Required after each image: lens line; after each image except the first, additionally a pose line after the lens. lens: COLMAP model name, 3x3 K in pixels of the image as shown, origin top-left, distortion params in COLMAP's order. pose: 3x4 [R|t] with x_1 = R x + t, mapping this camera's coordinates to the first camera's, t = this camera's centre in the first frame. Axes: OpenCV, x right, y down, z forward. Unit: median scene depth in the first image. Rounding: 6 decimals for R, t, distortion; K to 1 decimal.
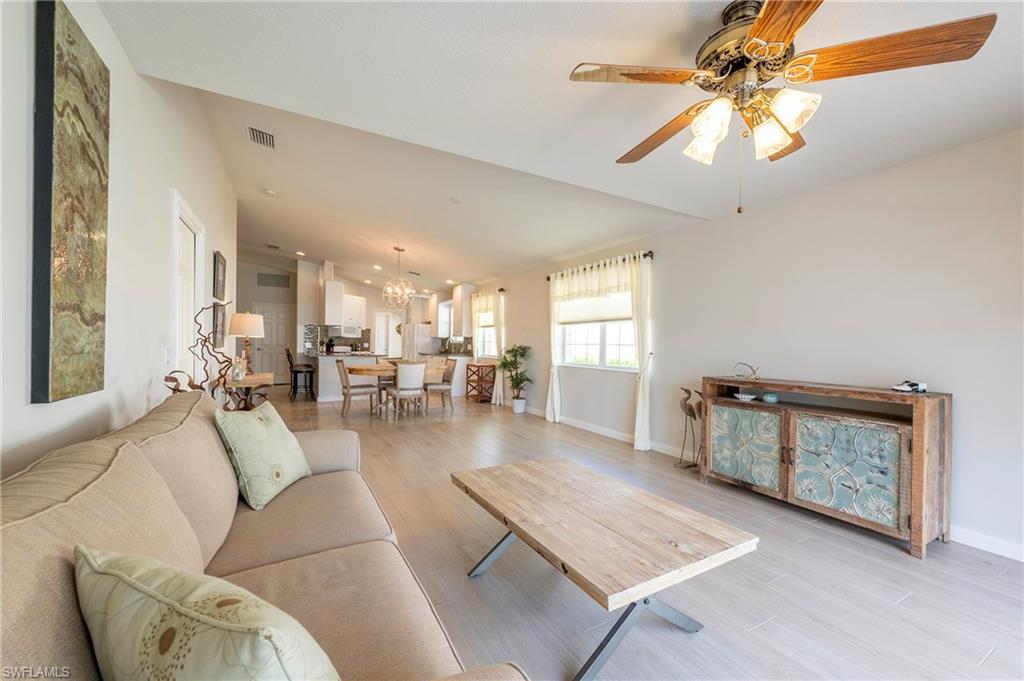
lens RADIAL K [[404.8, 0, 512.0], [0, 404.8, 340.5], [0, 0, 1]] dist [-0.031143, -0.000029]
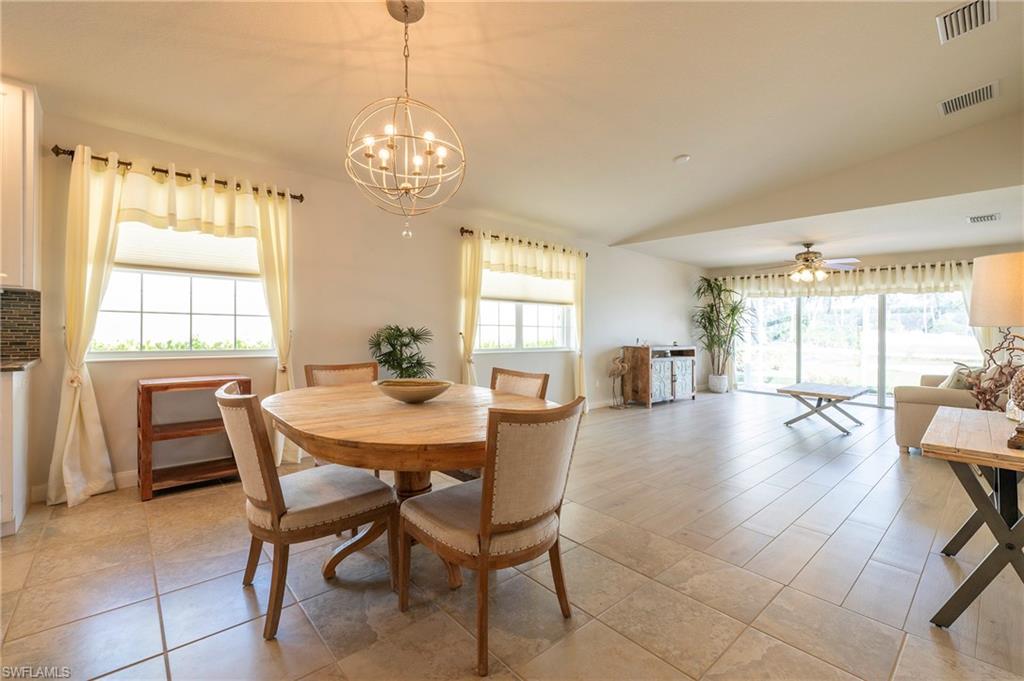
lens RADIAL K [[433.3, 0, 511.7], [0, 433.3, 326.0], [0, 0, 1]] dist [-0.005349, -0.000191]
pose [[-0.215442, -0.009933, 0.976466, -0.670530], [-0.027842, 0.999604, 0.004026, 0.005283], [-0.976120, -0.026320, -0.215633, 1.100744]]
